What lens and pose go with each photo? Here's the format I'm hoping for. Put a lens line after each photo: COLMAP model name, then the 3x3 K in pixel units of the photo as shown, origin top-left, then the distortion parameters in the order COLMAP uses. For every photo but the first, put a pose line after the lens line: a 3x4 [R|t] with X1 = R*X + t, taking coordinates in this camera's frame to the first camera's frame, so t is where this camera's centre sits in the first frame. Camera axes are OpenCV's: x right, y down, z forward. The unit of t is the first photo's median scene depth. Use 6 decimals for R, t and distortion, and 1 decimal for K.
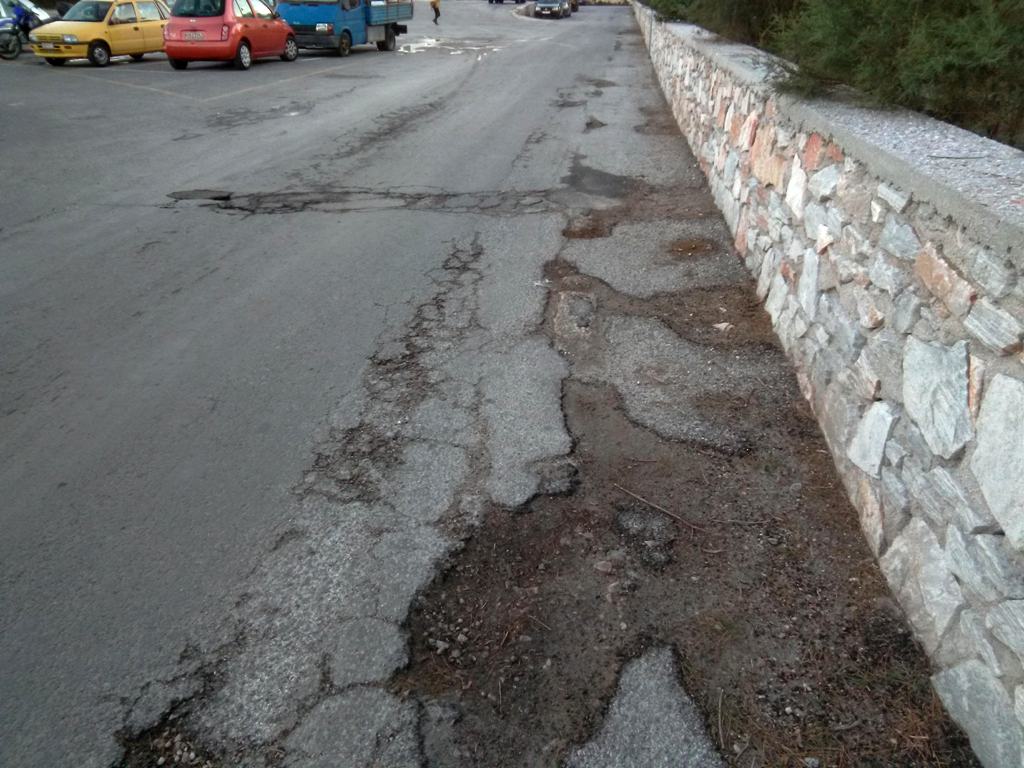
lens RADIAL K [[750.6, 0, 512.0], [0, 750.6, 384.0], [0, 0, 1]] dist [0.004198, 0.006242]
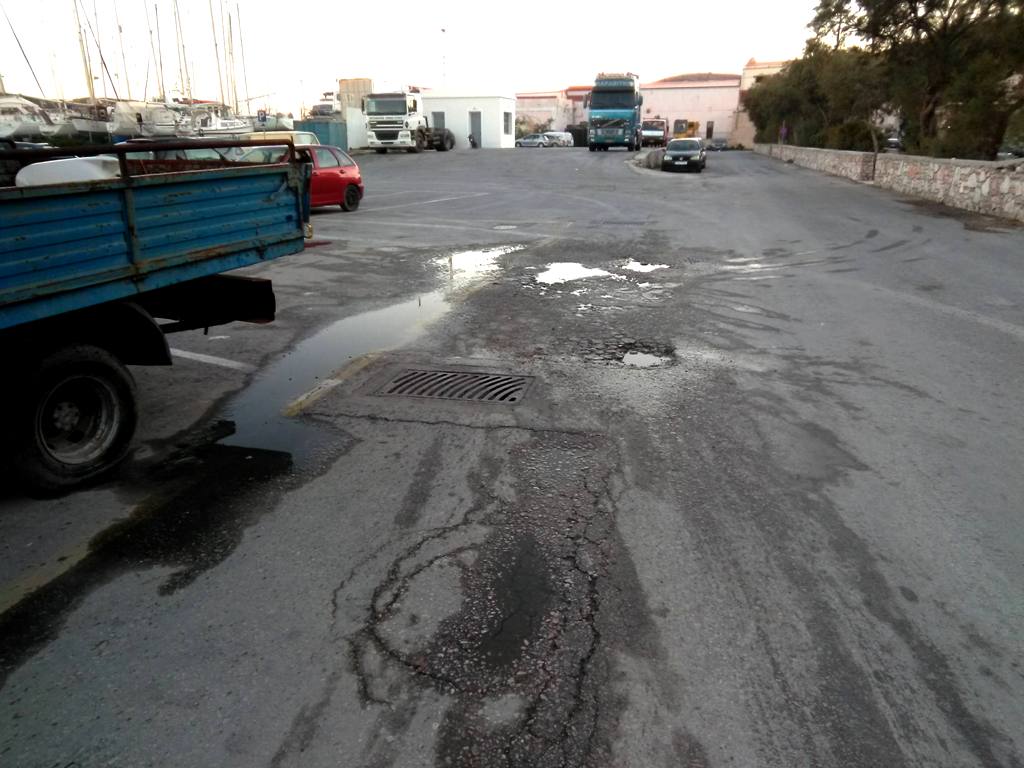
lens RADIAL K [[741.0, 0, 512.0], [0, 741.0, 384.0], [0, 0, 1]] dist [0.088887, -0.101774]
pose [[0.994316, 0.027111, -0.102961, -0.068252], [-0.043561, 0.985983, -0.161058, -0.467679], [0.097151, 0.164628, 0.981560, 0.912627]]
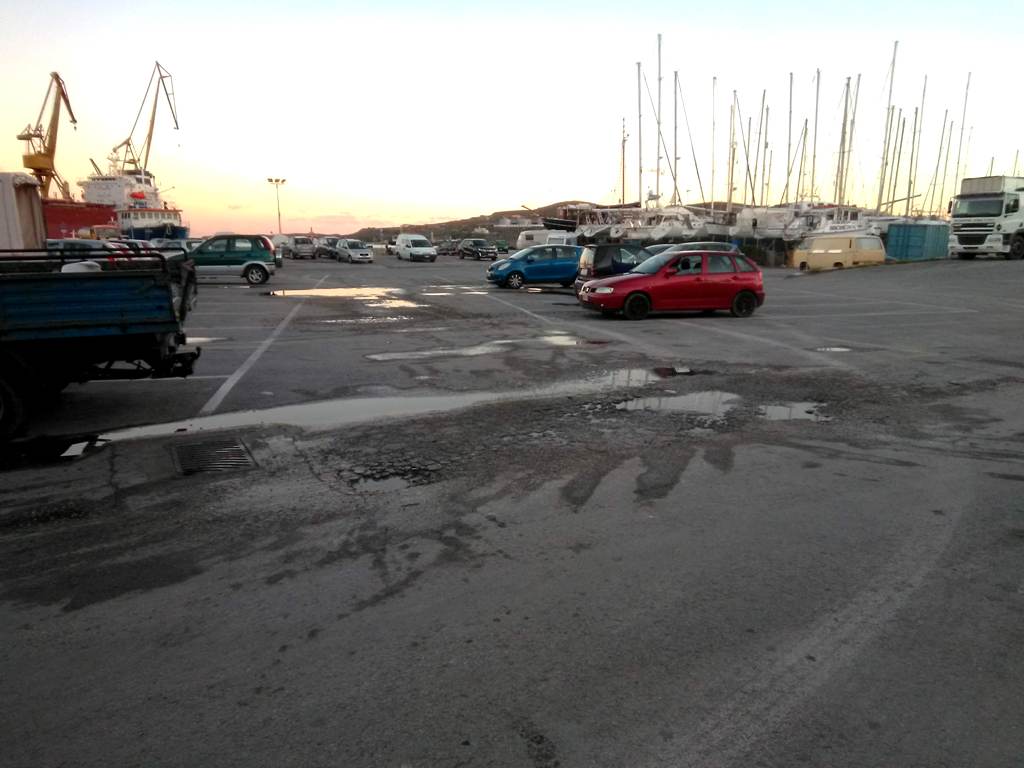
lens RADIAL K [[740.8, 0, 512.0], [0, 740.8, 384.0], [0, 0, 1]] dist [0.004284, 0.000291]
pose [[0.564238, 0.163369, -0.809287, 0.190371], [-0.387339, 0.918035, -0.084733, -0.554477], [0.729112, 0.361278, 0.581270, 1.062346]]
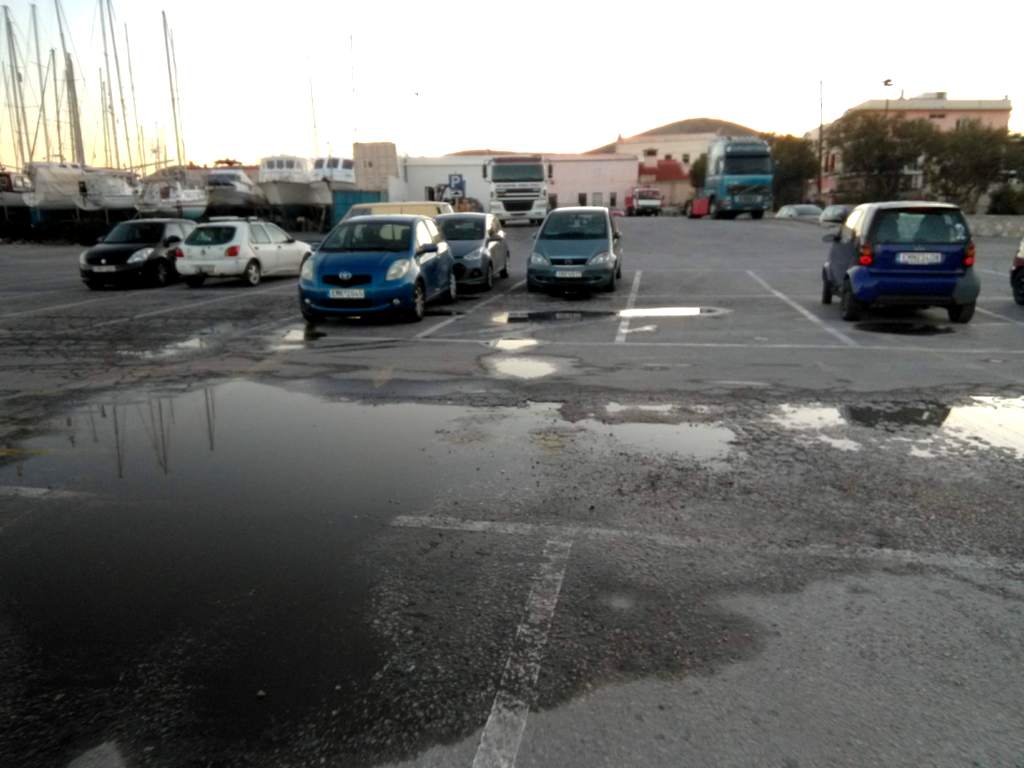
lens RADIAL K [[741.0, 0, 512.0], [0, 741.0, 384.0], [0, 0, 1]] dist [0.088887, -0.101774]
pose [[0.985692, -0.052589, 0.160142, -0.836989], [0.090664, 0.966353, -0.240710, -0.622942], [-0.142095, 0.251785, 0.957295, 1.201571]]
